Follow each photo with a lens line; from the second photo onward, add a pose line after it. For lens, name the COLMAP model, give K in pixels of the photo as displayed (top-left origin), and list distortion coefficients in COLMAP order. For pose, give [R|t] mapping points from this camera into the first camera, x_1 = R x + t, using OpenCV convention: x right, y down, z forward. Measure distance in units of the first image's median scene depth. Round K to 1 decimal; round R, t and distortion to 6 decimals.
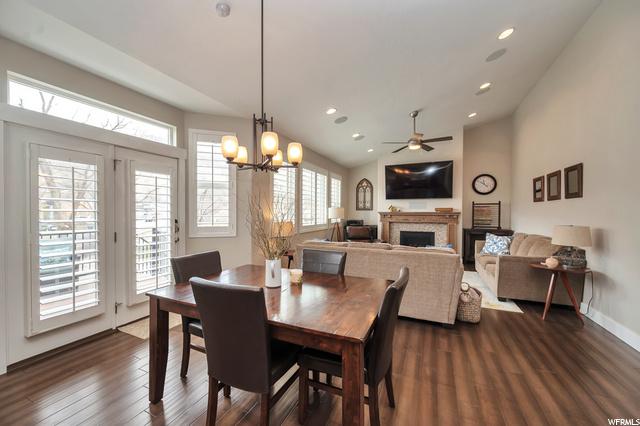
lens RADIAL K [[250.3, 0, 319.1], [0, 250.3, 214.7], [0, 0, 1]] dist [0.001414, -0.000092]
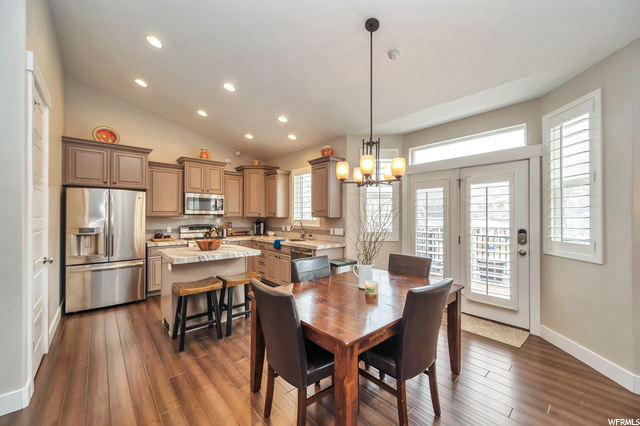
lens RADIAL K [[250.3, 0, 319.1], [0, 250.3, 214.7], [0, 0, 1]] dist [0.001414, -0.000092]
pose [[-0.413671, -0.008904, -0.910383, 0.336622], [-0.009667, 0.999939, -0.005388, -0.013422], [0.910375, 0.006572, -0.413731, 0.458821]]
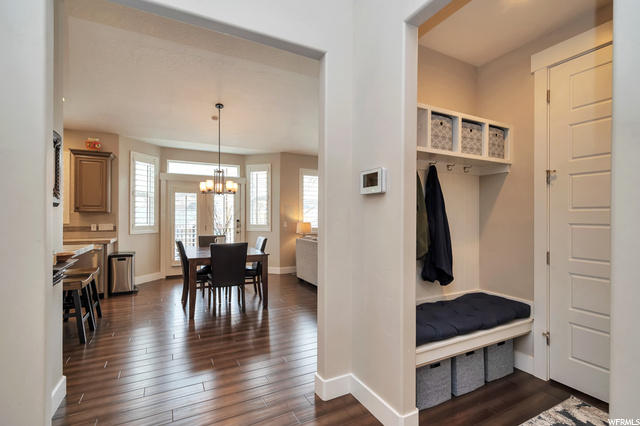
lens RADIAL K [[295.6, 0, 320.0], [0, 295.6, 213.0], [0, 0, 1]] dist [0.000823, 0.000182]
pose [[0.781953, -0.009725, -0.623261, 0.724993], [-0.004984, 0.999749, -0.021853, 0.009212], [0.623317, 0.020195, 0.781708, -0.150106]]
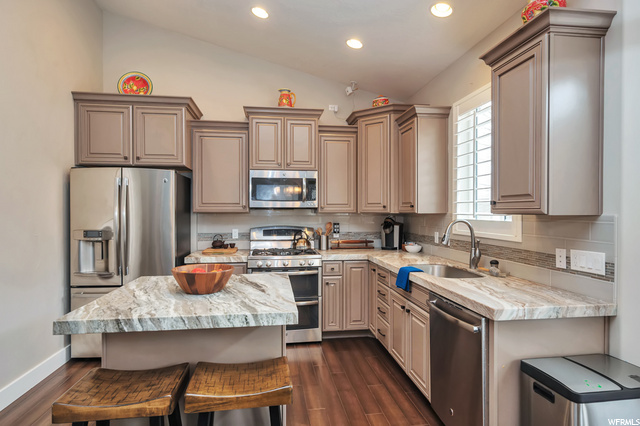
lens RADIAL K [[358.3, 0, 320.0], [0, 358.3, 213.0], [0, 0, 1]] dist [-0.000083, 0.000122]
pose [[-0.844630, -0.000057, -0.535350, -0.020391], [-0.006935, 0.999917, 0.010835, -0.013723], [0.535305, 0.012864, -0.844561, 0.337295]]
